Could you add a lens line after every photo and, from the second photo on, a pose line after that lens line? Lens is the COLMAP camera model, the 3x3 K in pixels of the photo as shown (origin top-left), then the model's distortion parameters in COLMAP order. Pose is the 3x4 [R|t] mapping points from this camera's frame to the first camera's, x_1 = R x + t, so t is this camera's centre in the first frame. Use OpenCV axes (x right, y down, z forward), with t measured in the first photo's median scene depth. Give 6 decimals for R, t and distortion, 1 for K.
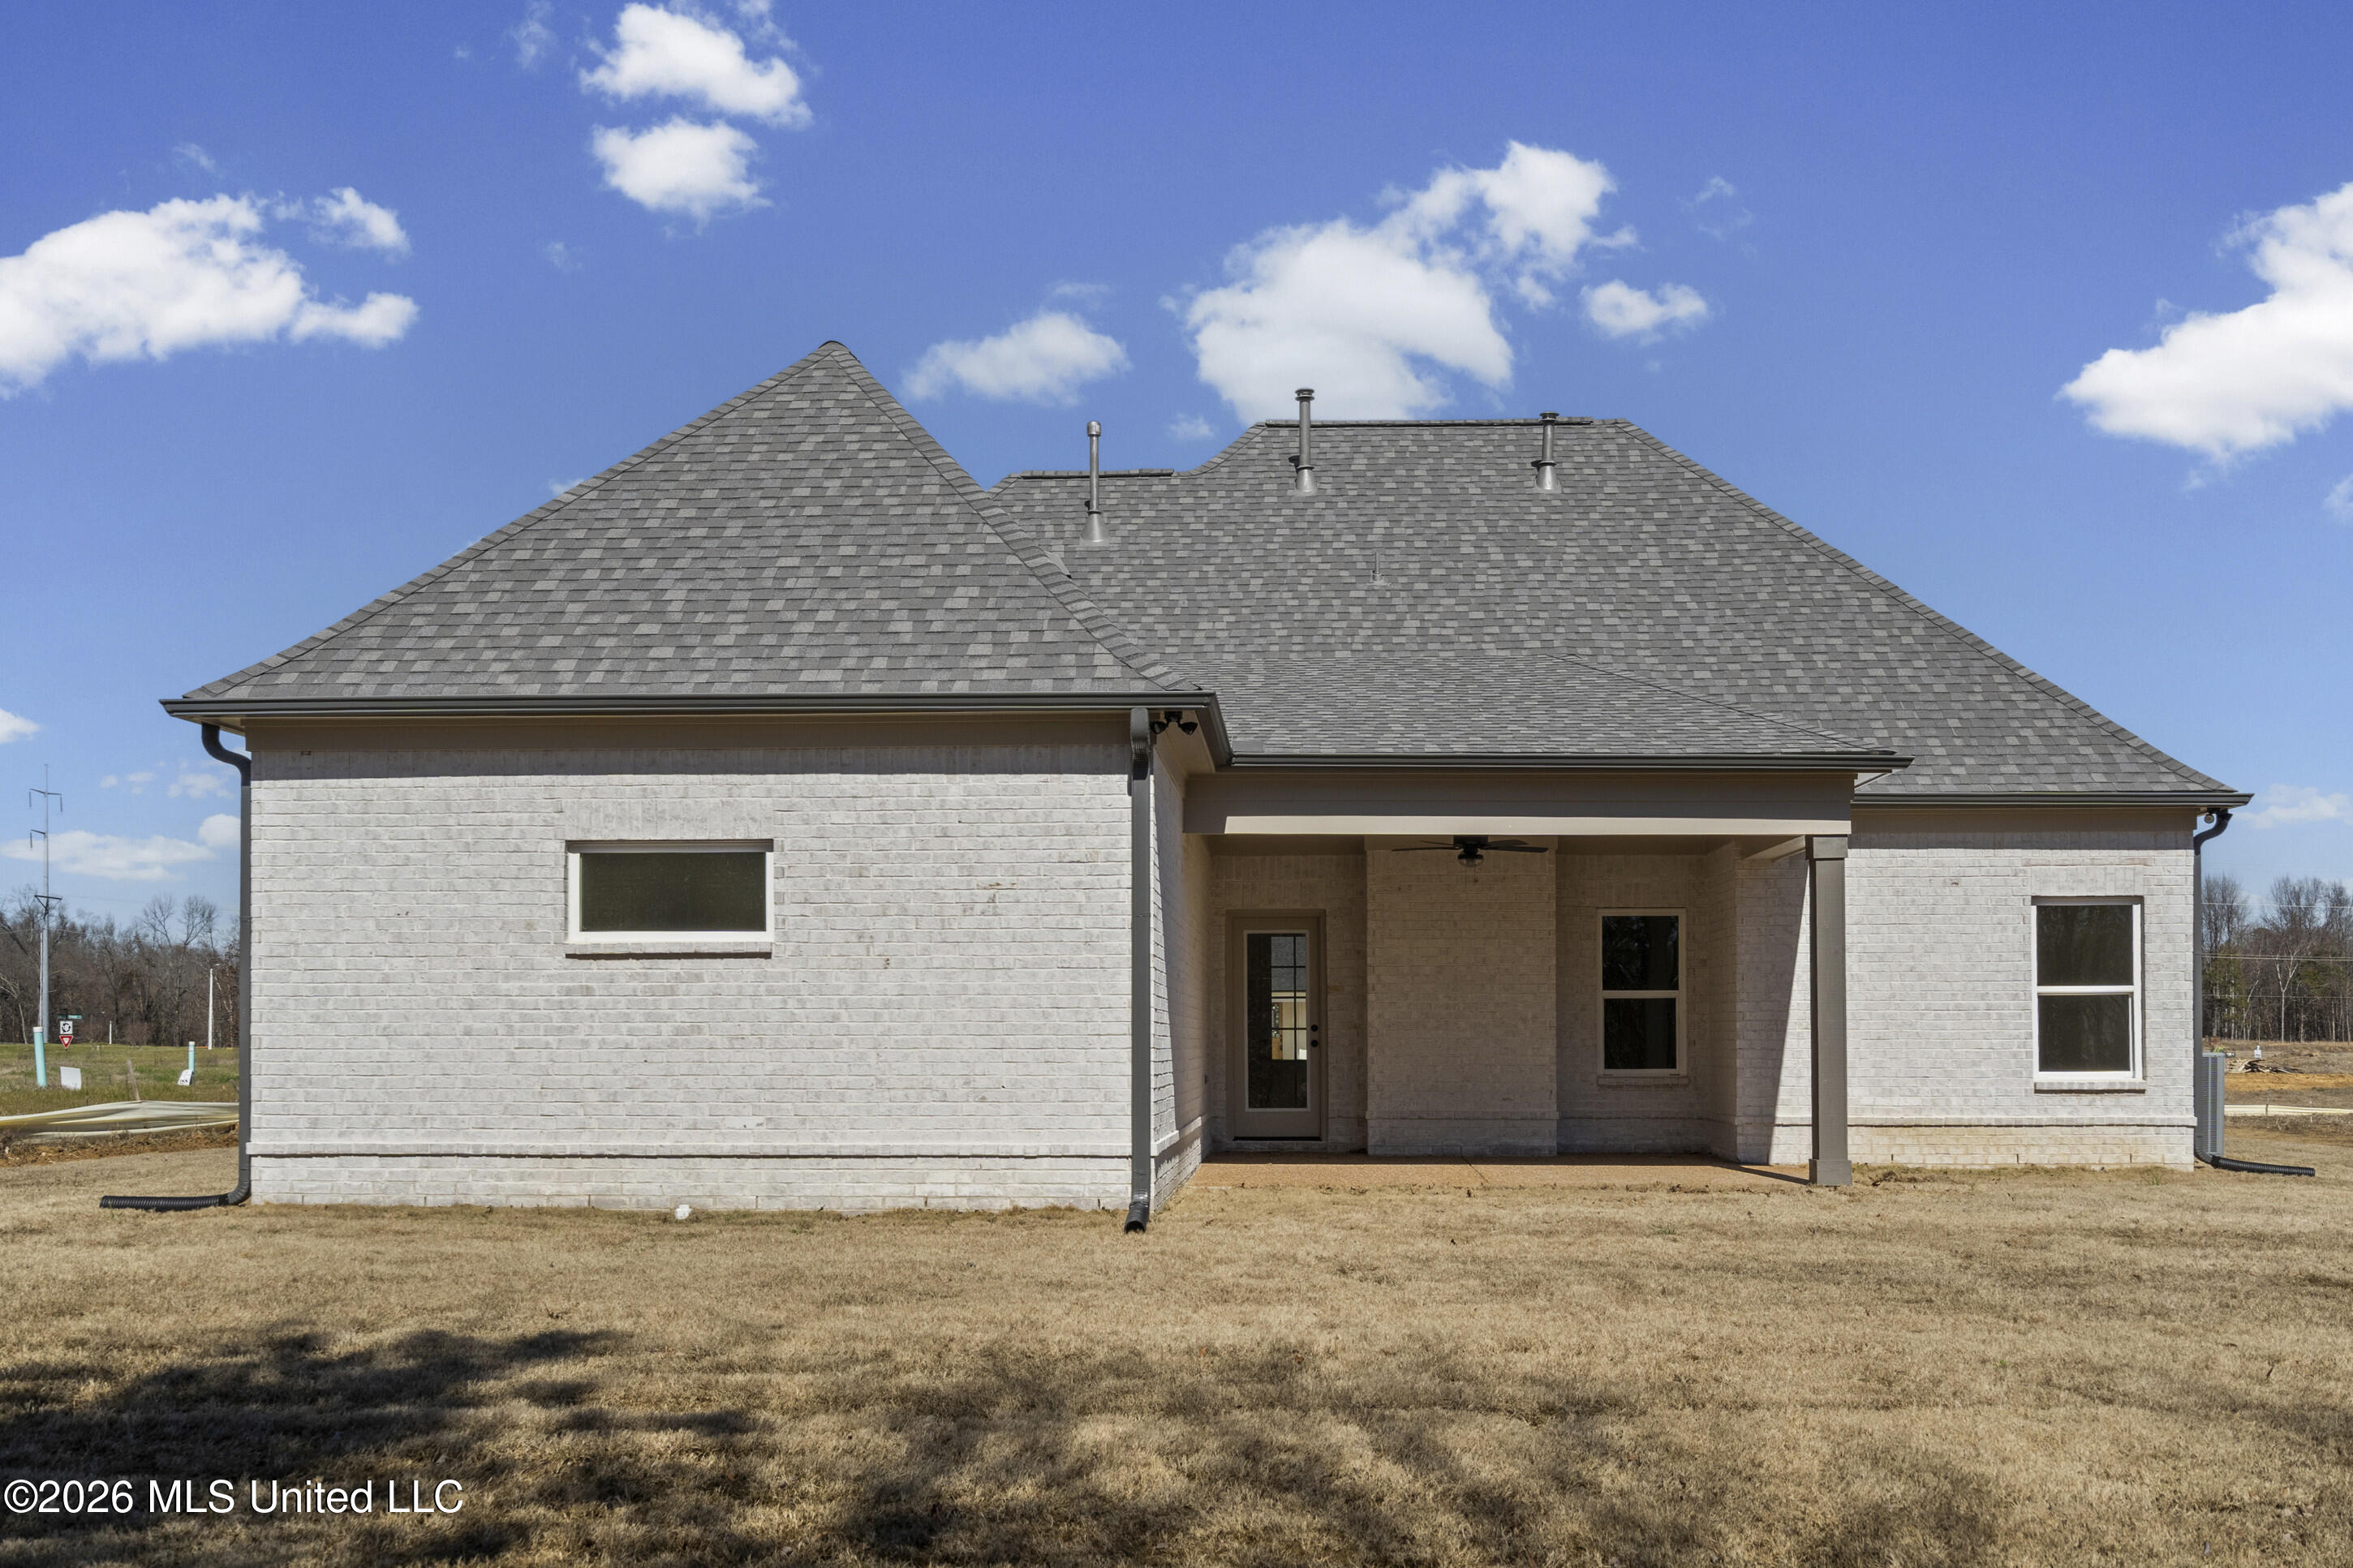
lens RADIAL K [[2261.6, 0, 1174.7], [0, 2261.6, 790.2], [0, 0, 1]] dist [0.008385, 0.000000]
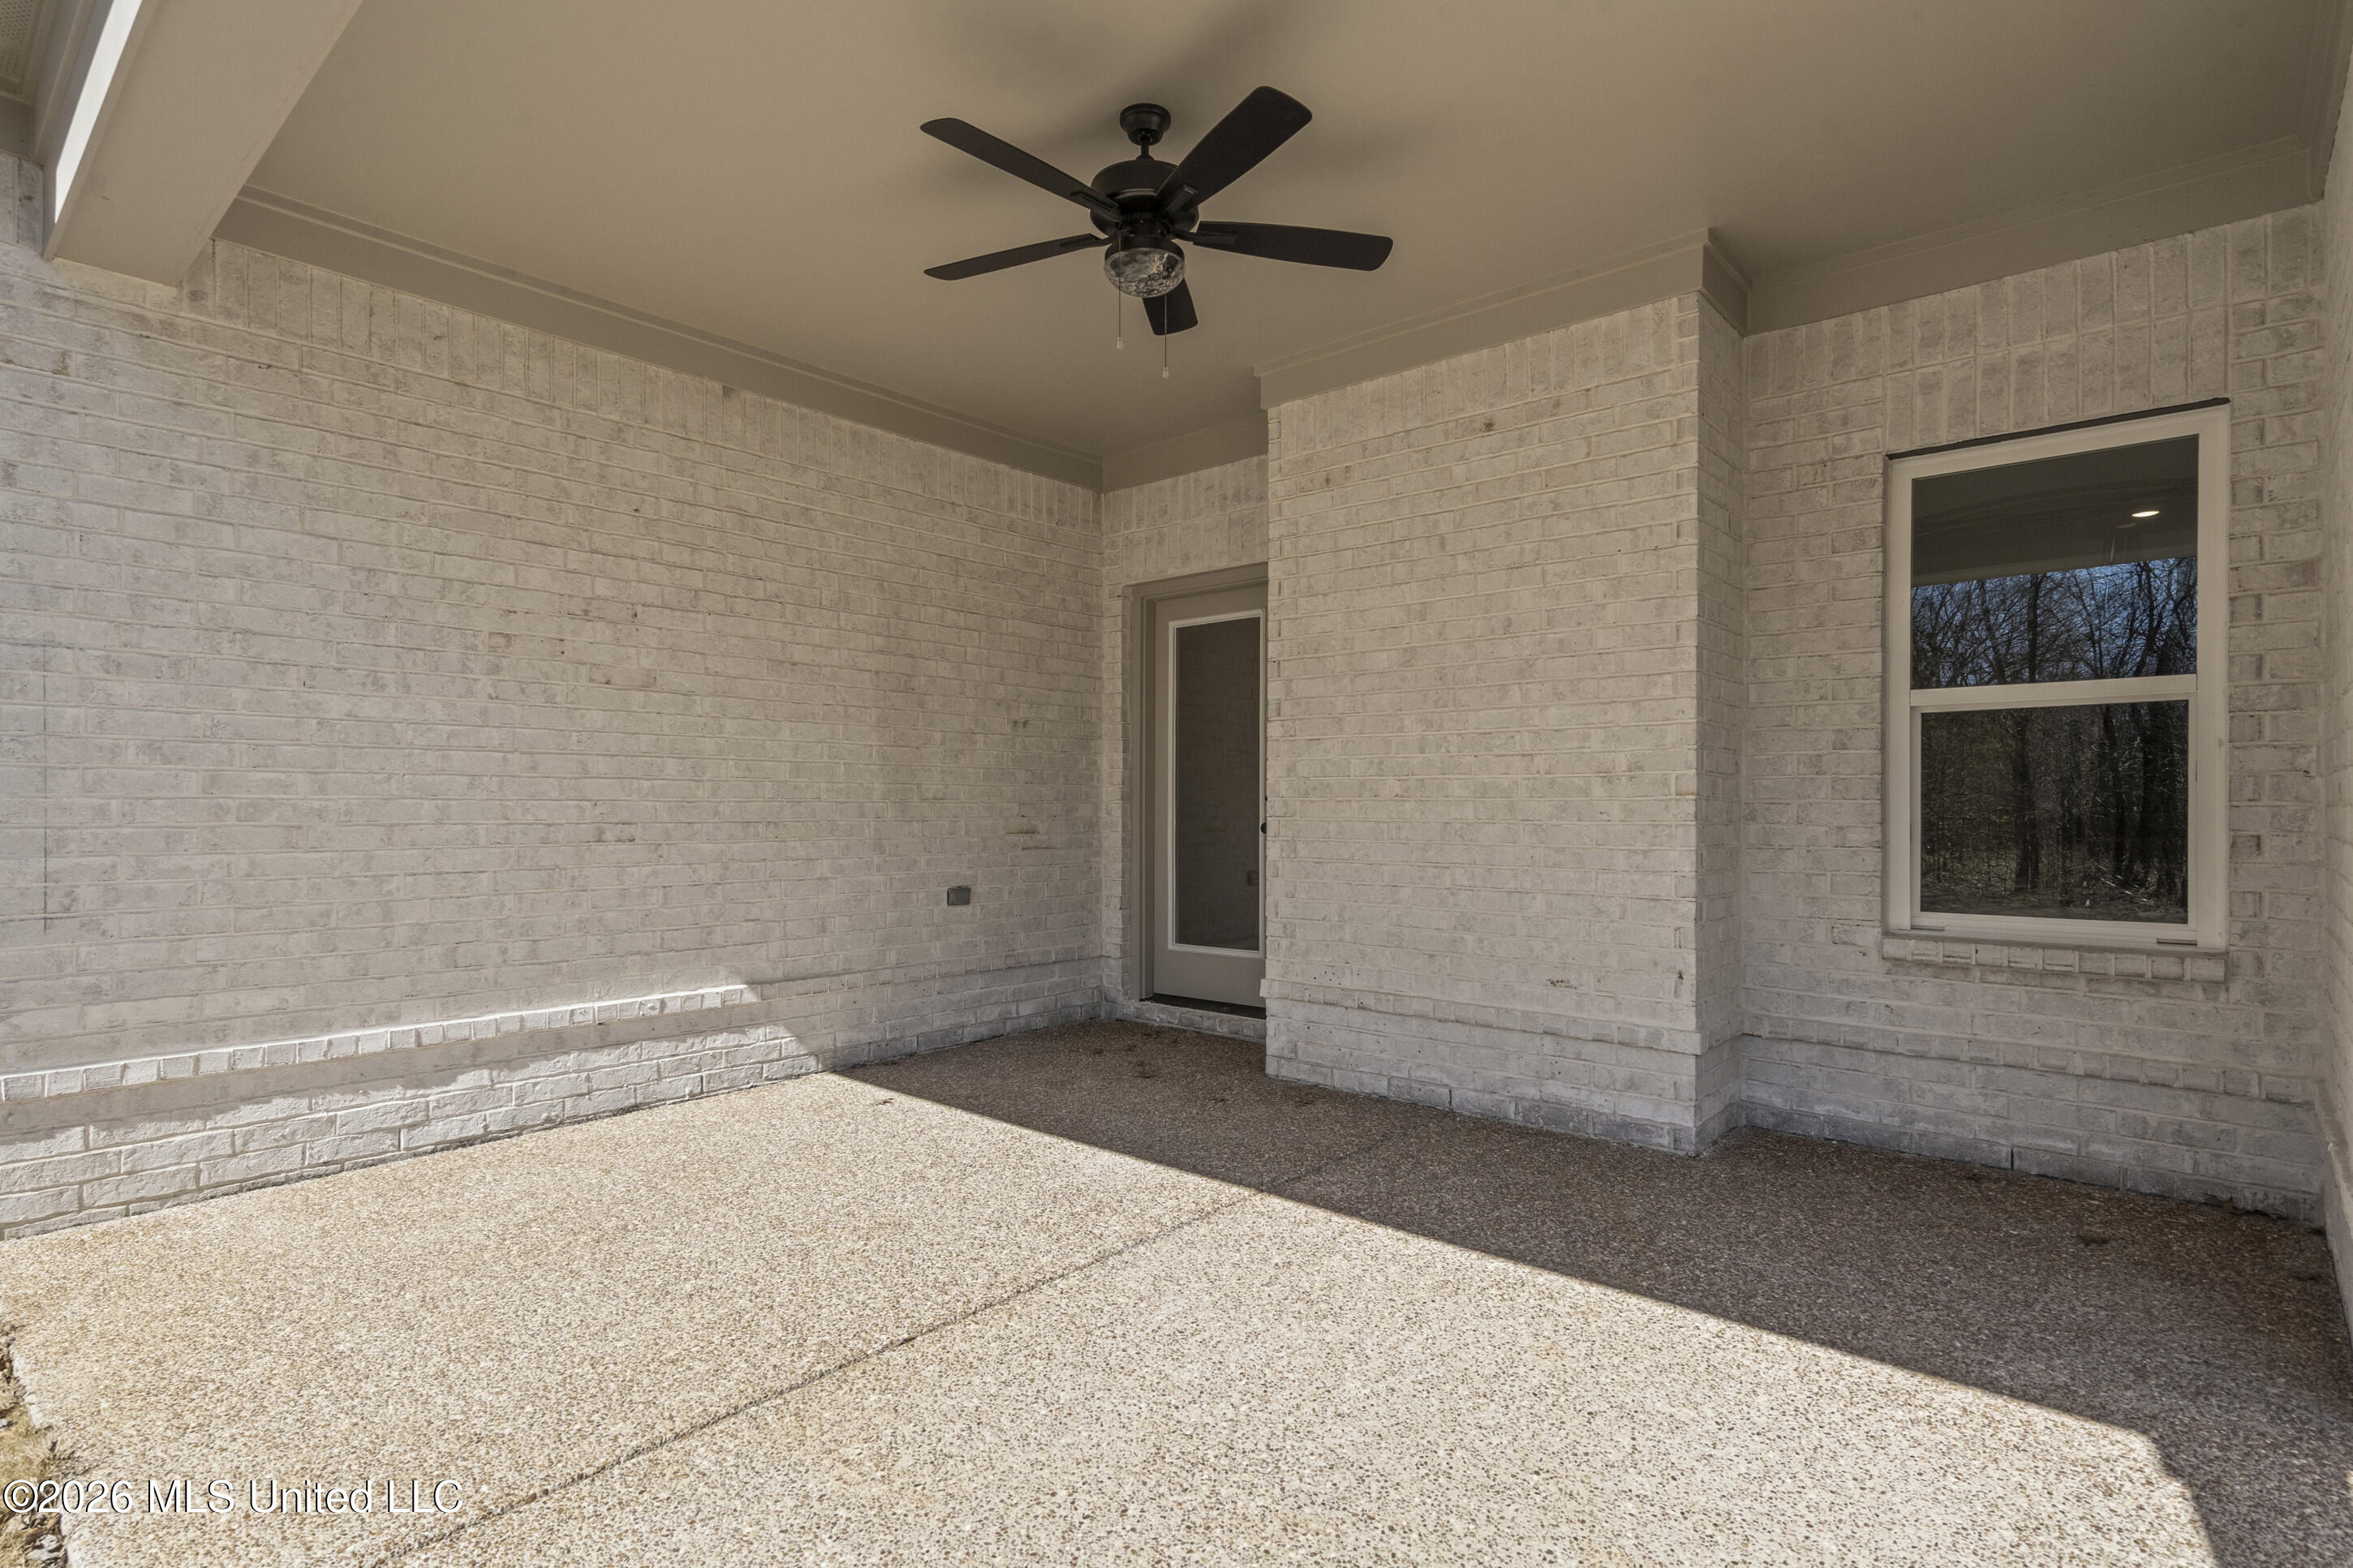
lens RADIAL K [[1180.3, 0, 1175.1], [0, 1180.3, 782.3], [0, 0, 1]] dist [0.004559, 0.000934]
pose [[0.791221, -0.010468, -0.611440, 0.214609], [0.064113, 0.995763, 0.065917, 0.084736], [0.608160, -0.091357, 0.788540, 0.797665]]
